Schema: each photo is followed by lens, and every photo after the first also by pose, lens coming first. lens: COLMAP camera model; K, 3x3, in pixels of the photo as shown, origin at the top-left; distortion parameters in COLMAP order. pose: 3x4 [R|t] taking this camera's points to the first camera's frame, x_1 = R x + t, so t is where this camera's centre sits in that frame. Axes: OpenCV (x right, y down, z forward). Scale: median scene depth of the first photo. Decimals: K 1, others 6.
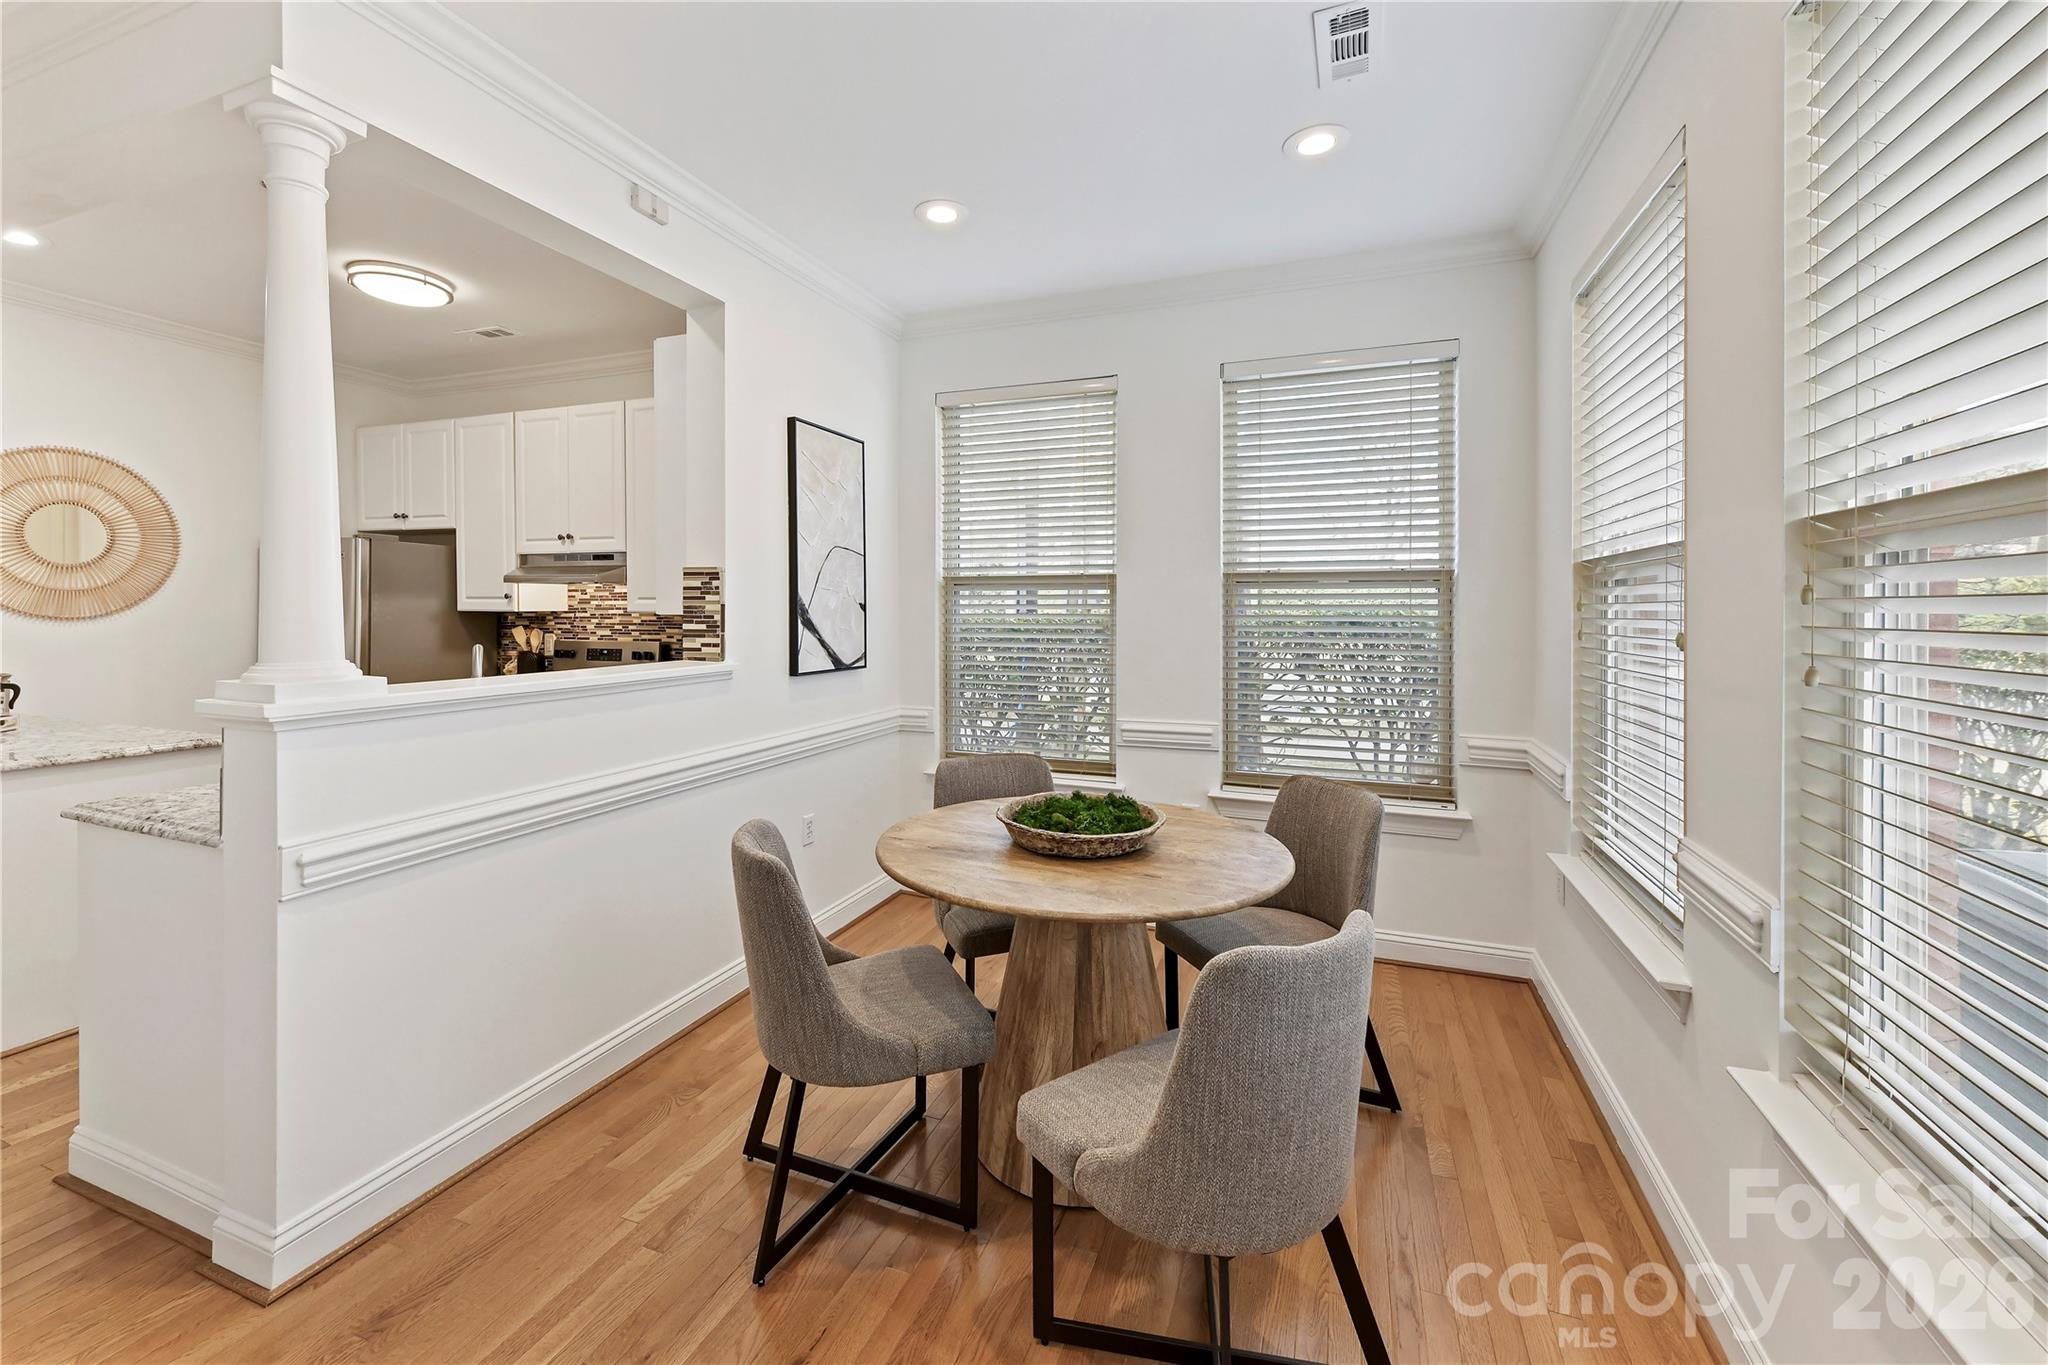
lens RADIAL K [[842.4, 0, 1023.6], [0, 842.4, 619.9], [0, 0, 1]] dist [0.003757, -0.000175]
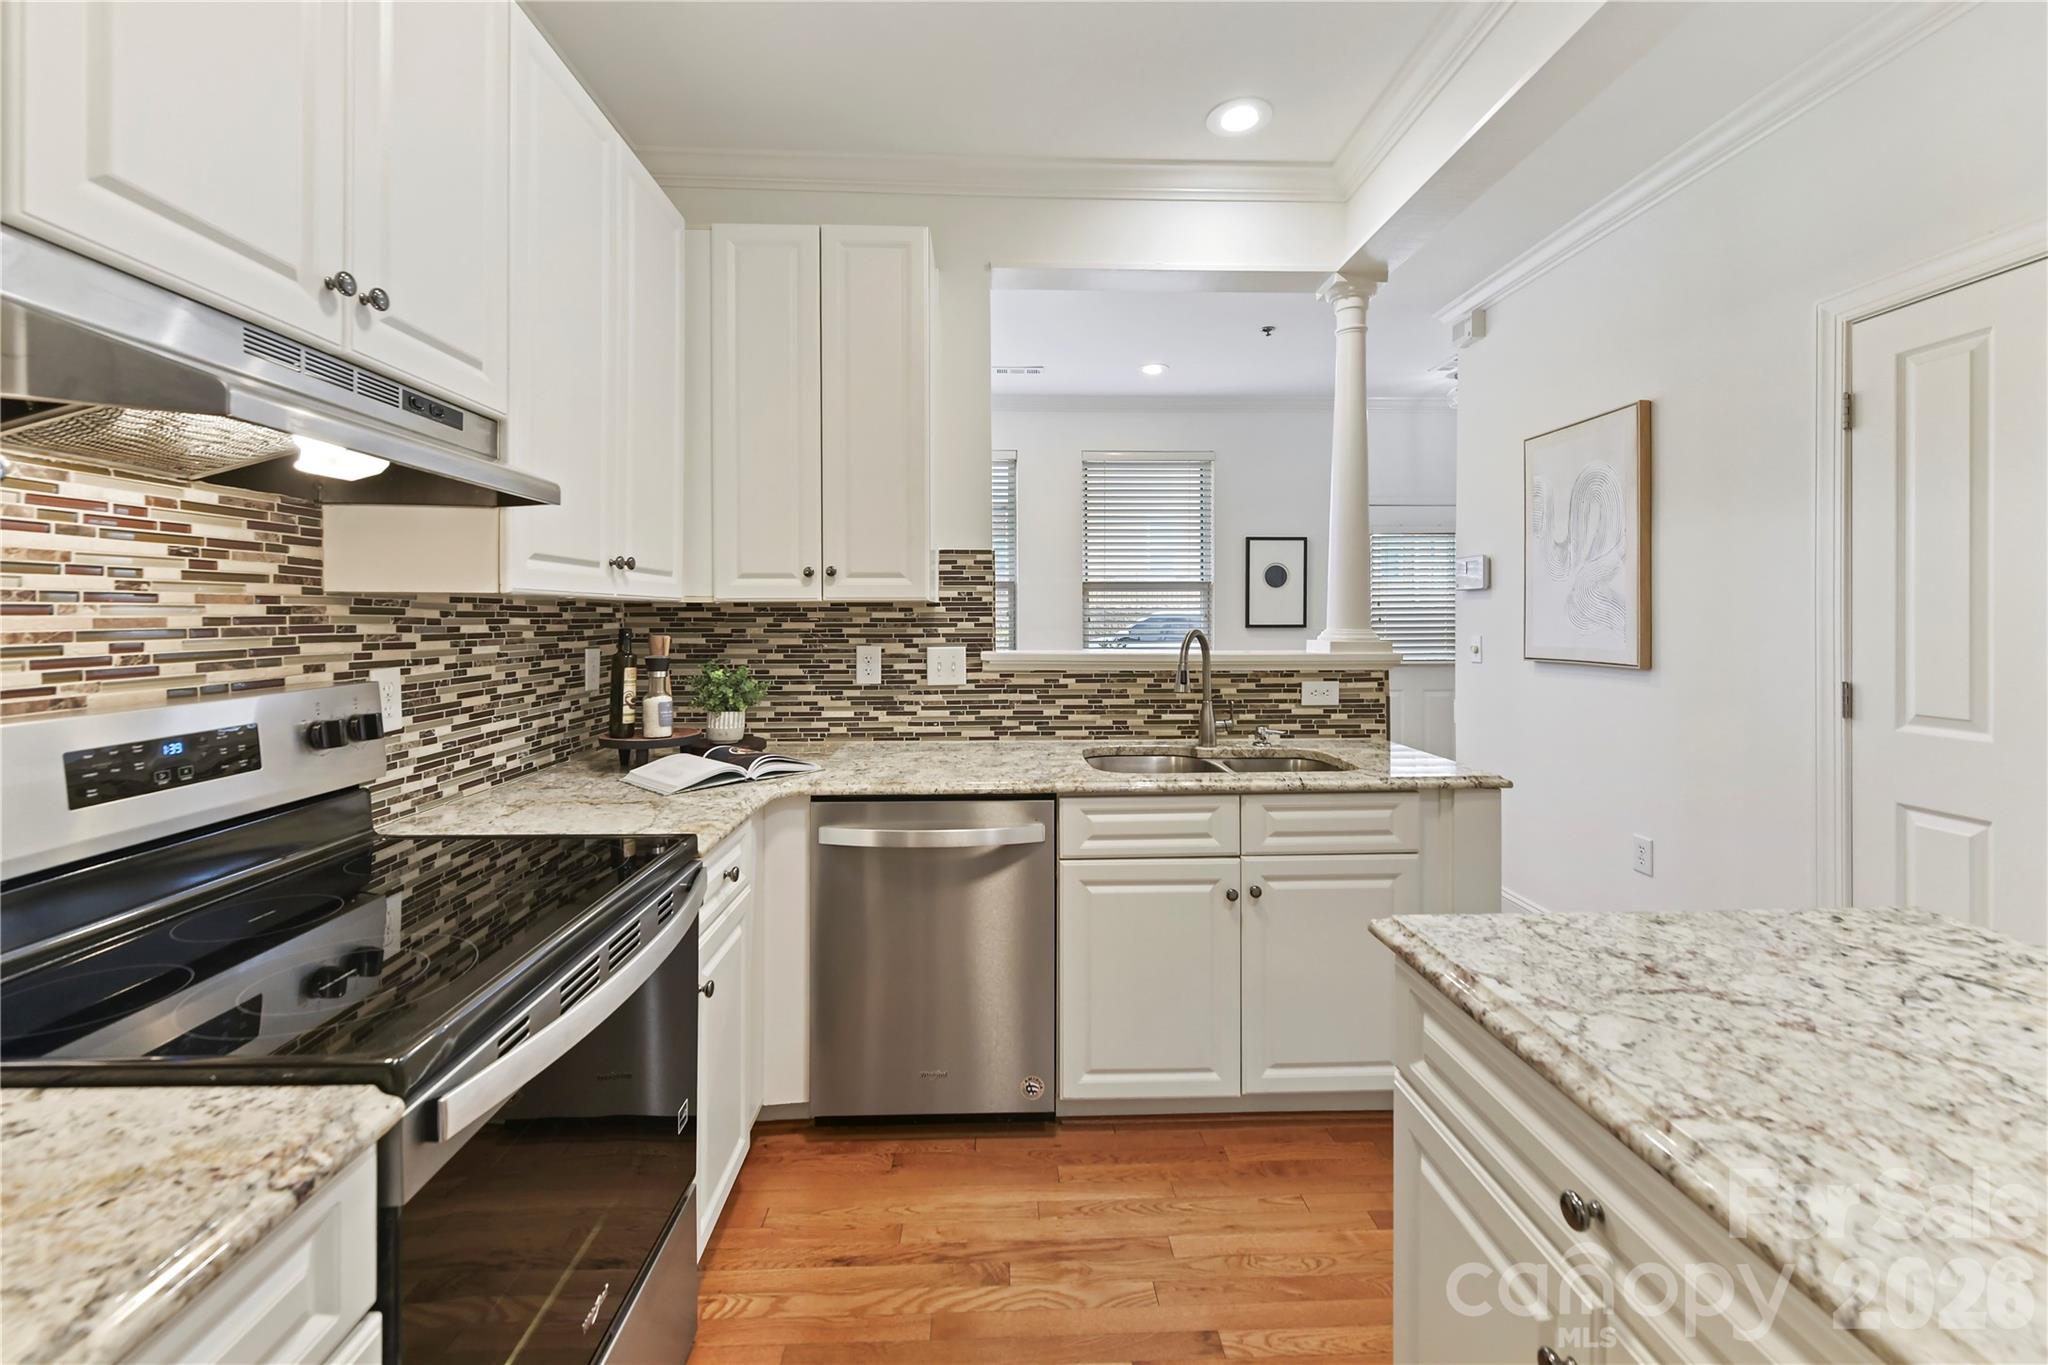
lens RADIAL K [[835.6, 0, 1014.6], [0, 835.6, 633.9], [0, 0, 1]] dist [0.010010, -0.000115]
pose [[-0.390693, -0.025977, 0.920154, -0.857936], [0.012091, 0.999371, 0.033347, -0.000331], [-0.920442, 0.024154, -0.390133, 0.921069]]
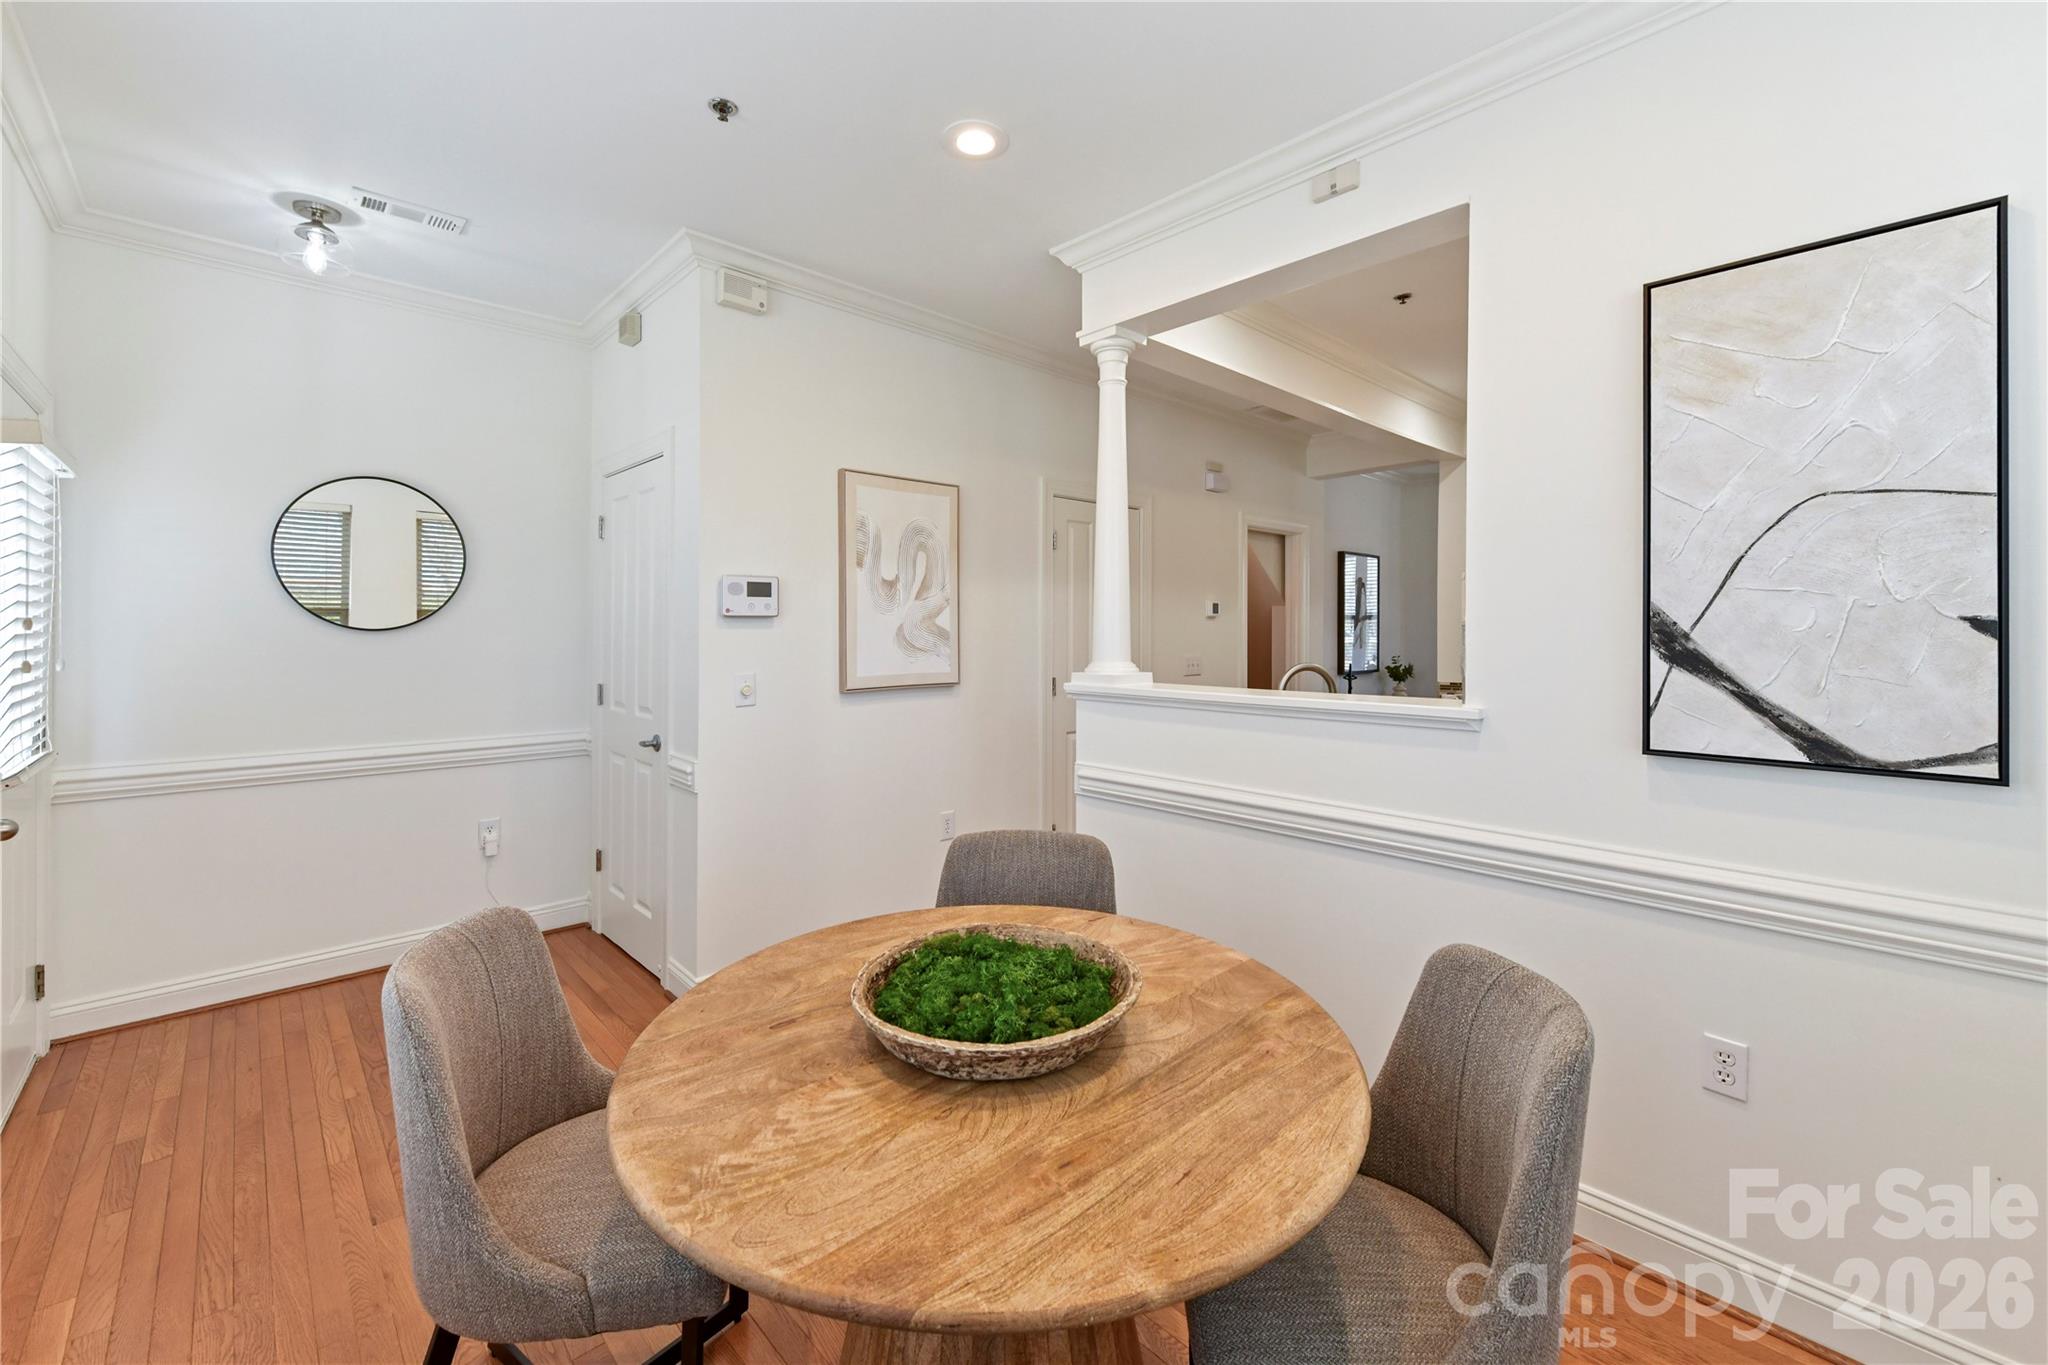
lens RADIAL K [[835.6, 0, 1014.6], [0, 835.6, 633.9], [0, 0, 1]] dist [0.010010, -0.000115]
pose [[-0.446429, -0.003989, -0.894810, 0.306975], [-0.019858, 0.999788, 0.005450, -0.004470], [0.894599, 0.020202, -0.446413, 0.662567]]
